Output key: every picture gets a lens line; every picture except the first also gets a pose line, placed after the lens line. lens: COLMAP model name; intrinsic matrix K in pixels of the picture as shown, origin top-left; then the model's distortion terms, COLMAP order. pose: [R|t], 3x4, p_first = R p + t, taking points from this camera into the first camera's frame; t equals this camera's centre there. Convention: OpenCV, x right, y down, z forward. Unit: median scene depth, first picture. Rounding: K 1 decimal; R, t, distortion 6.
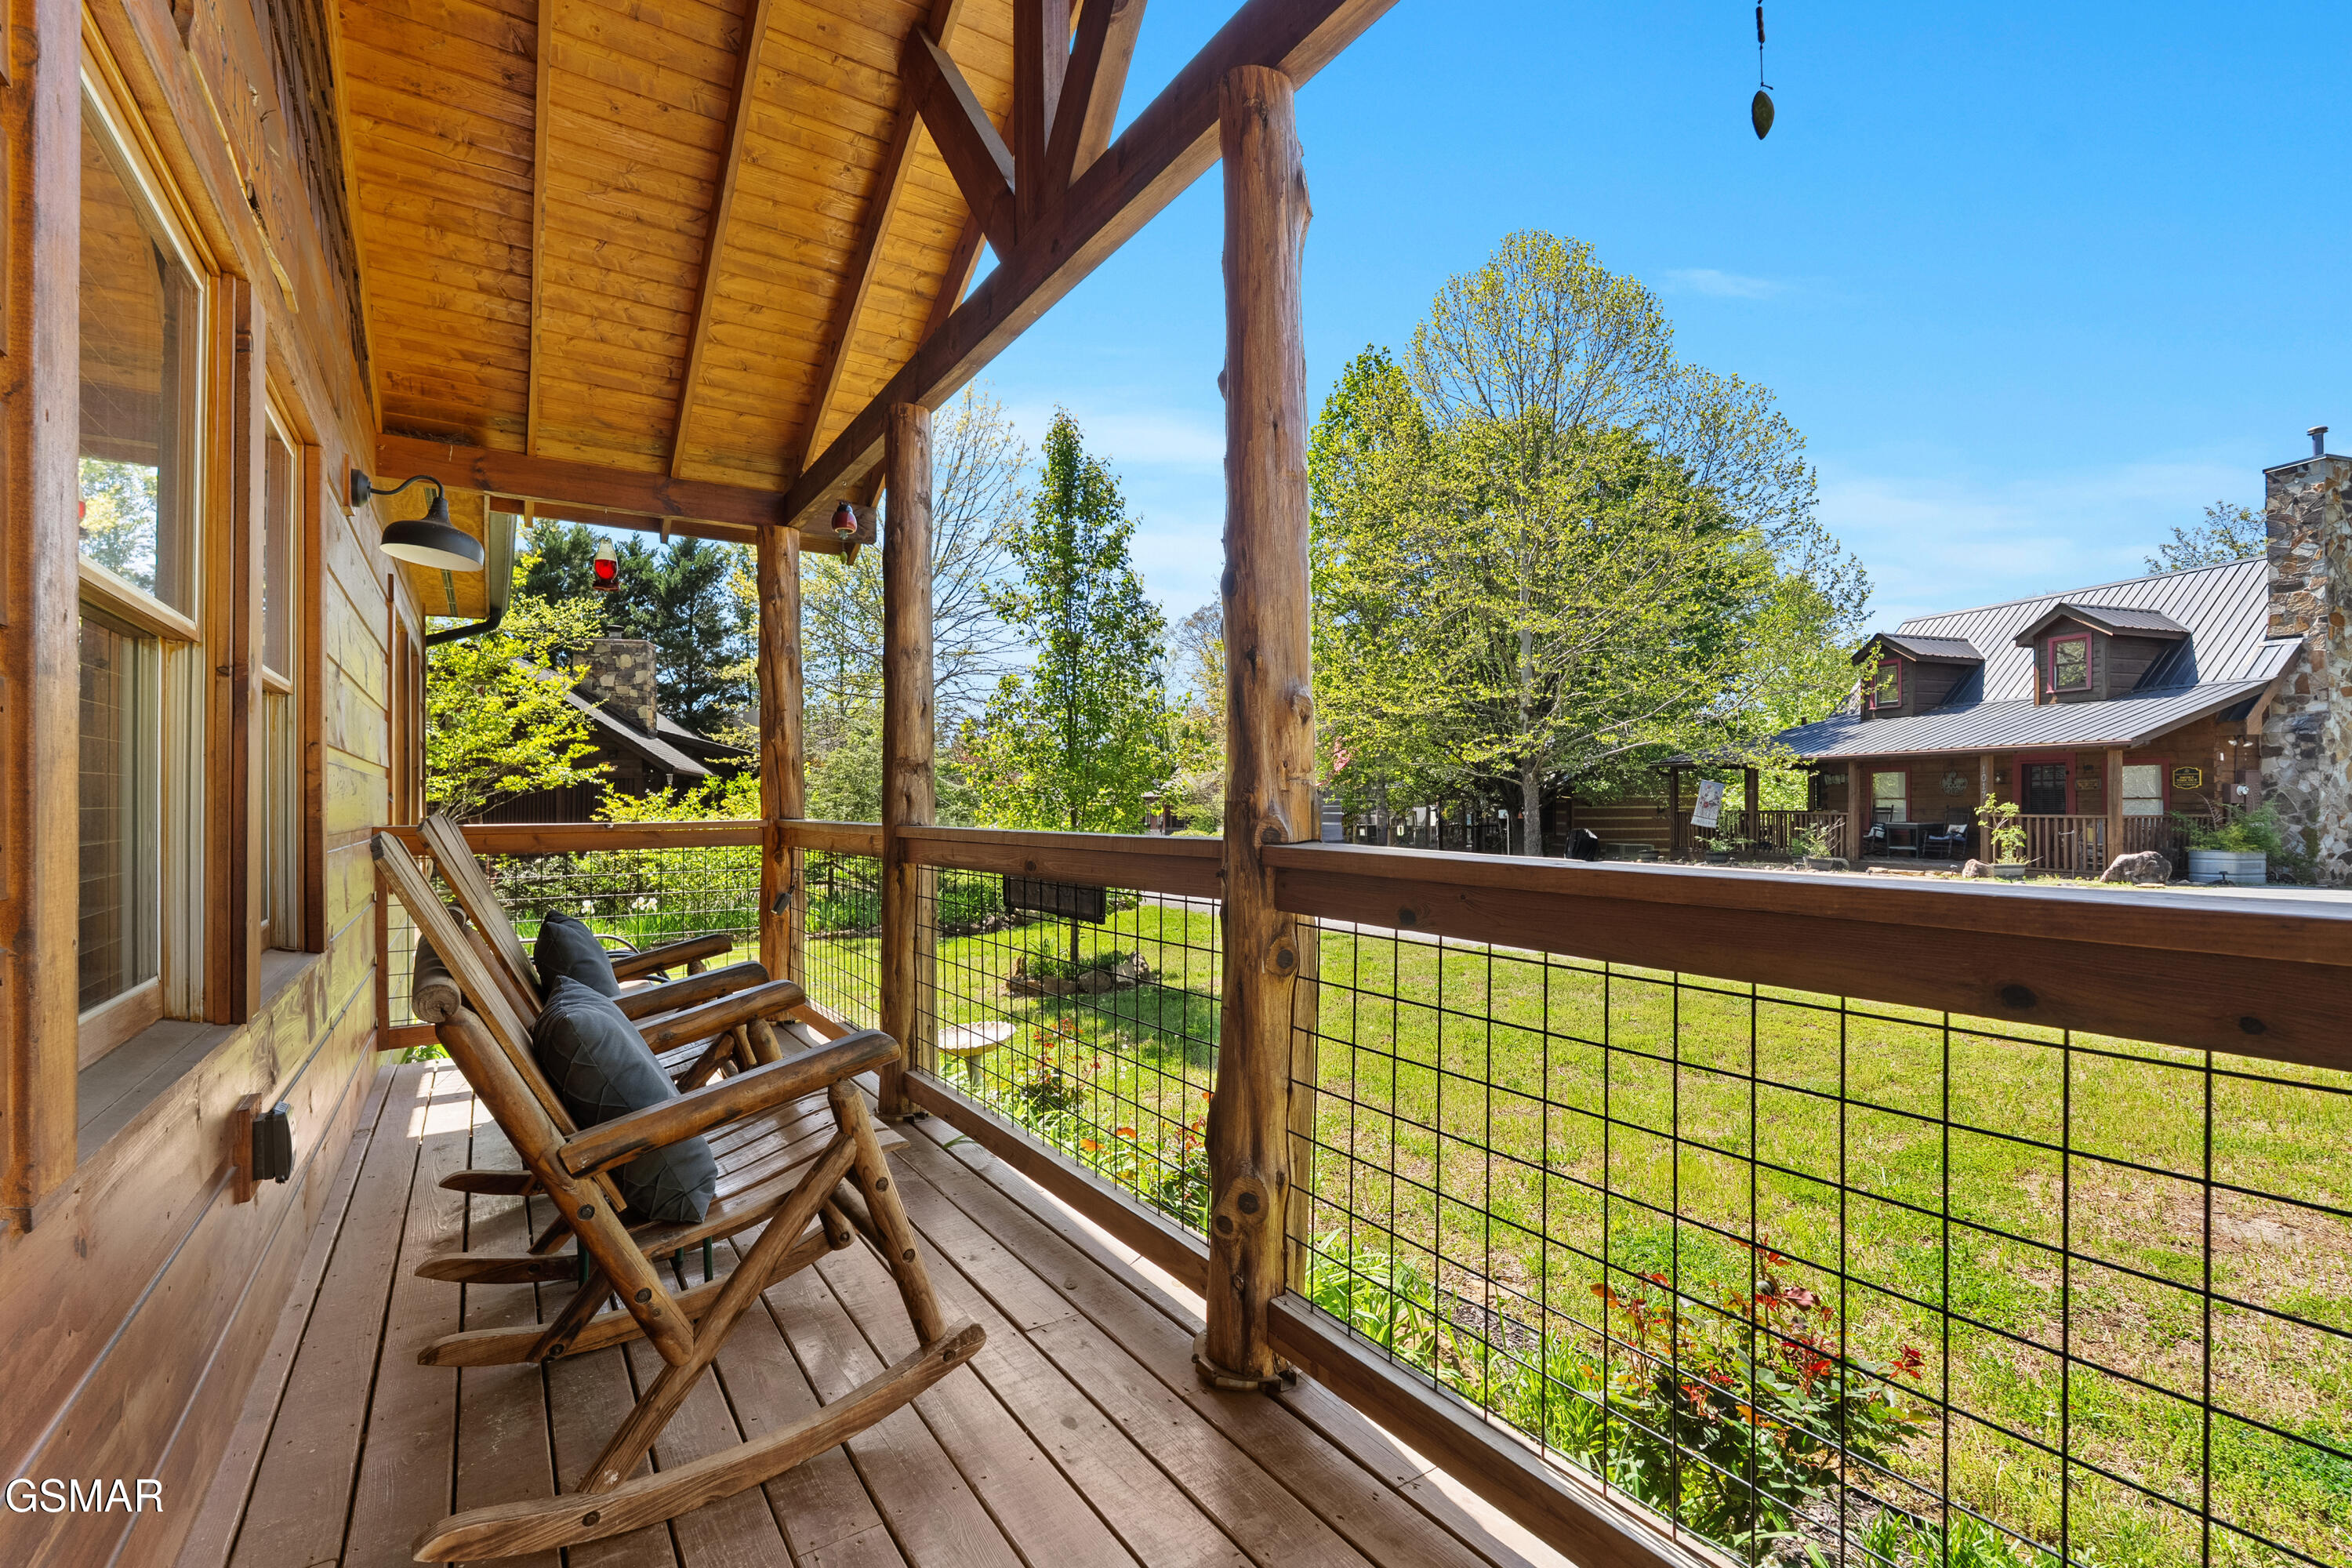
lens RADIAL K [[1029.3, 0, 1169.1], [0, 1029.3, 791.6], [0, 0, 1]] dist [-0.001372, -0.000178]
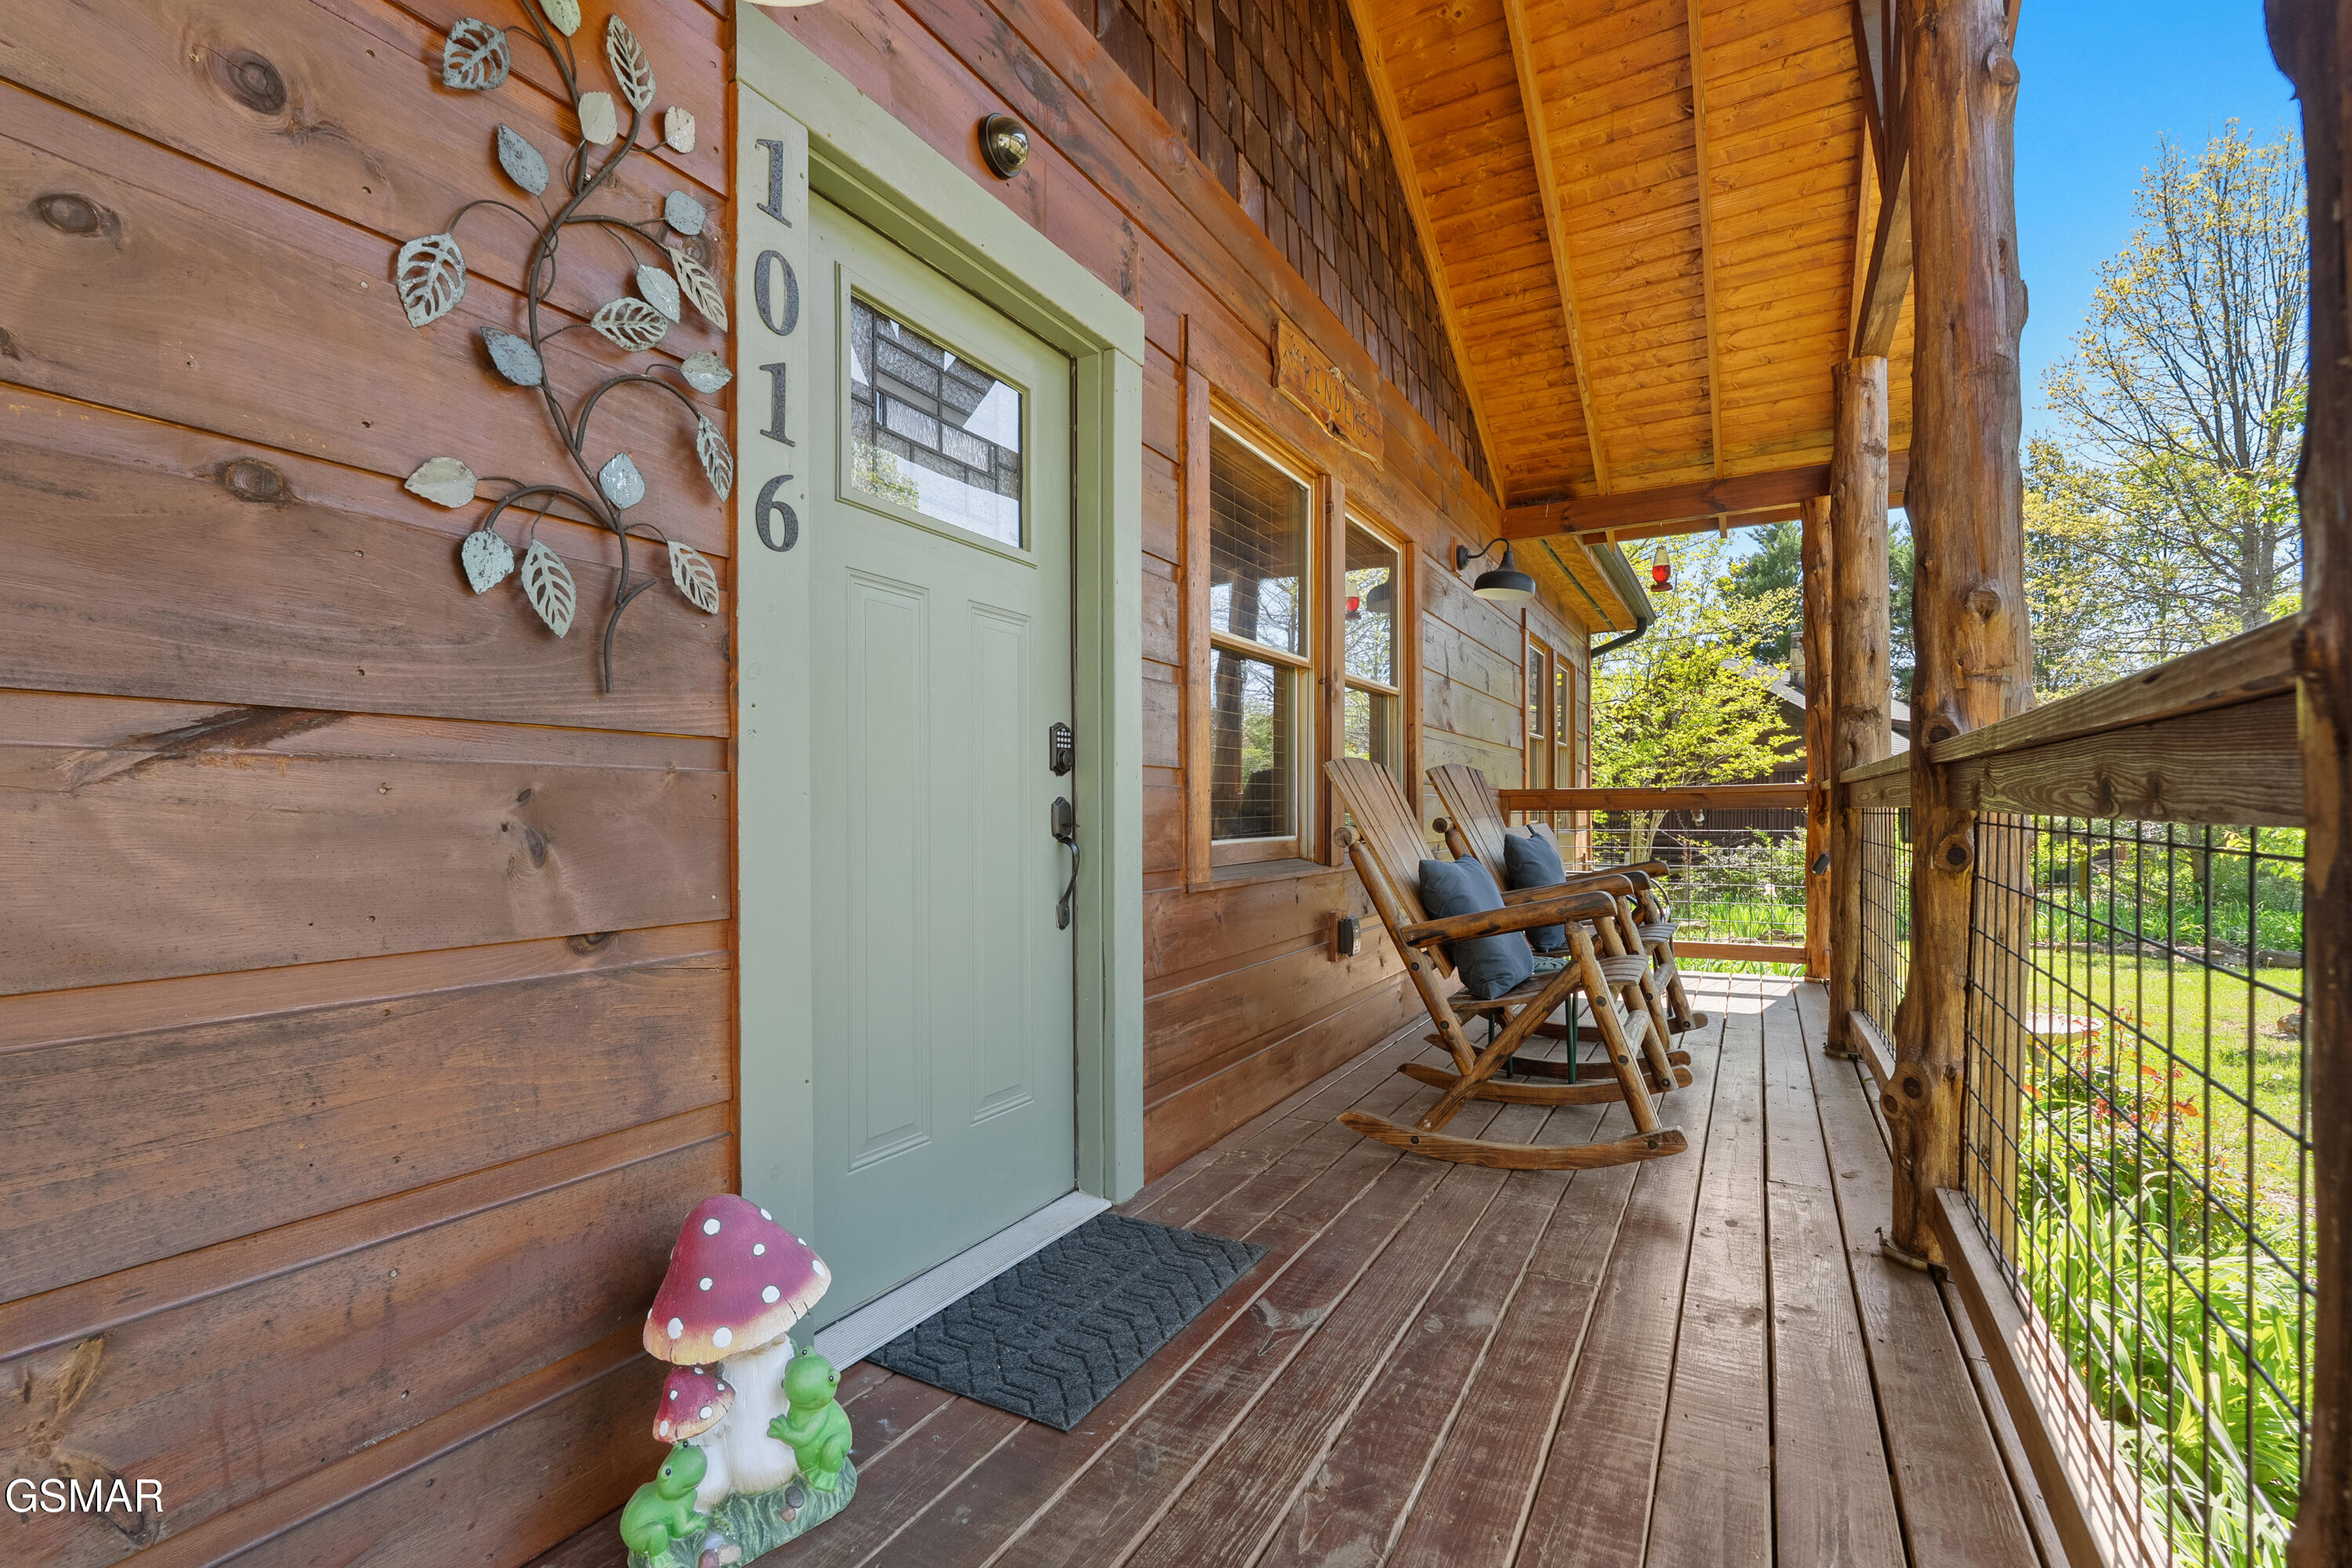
lens RADIAL K [[1029.3, 0, 1169.1], [0, 1029.3, 791.6], [0, 0, 1]] dist [-0.001372, -0.000178]
pose [[0.460844, -0.011582, -0.887406, 0.341943], [0.013039, 0.999895, -0.006279, 0.050342], [0.887385, -0.008678, 0.460947, -0.075628]]
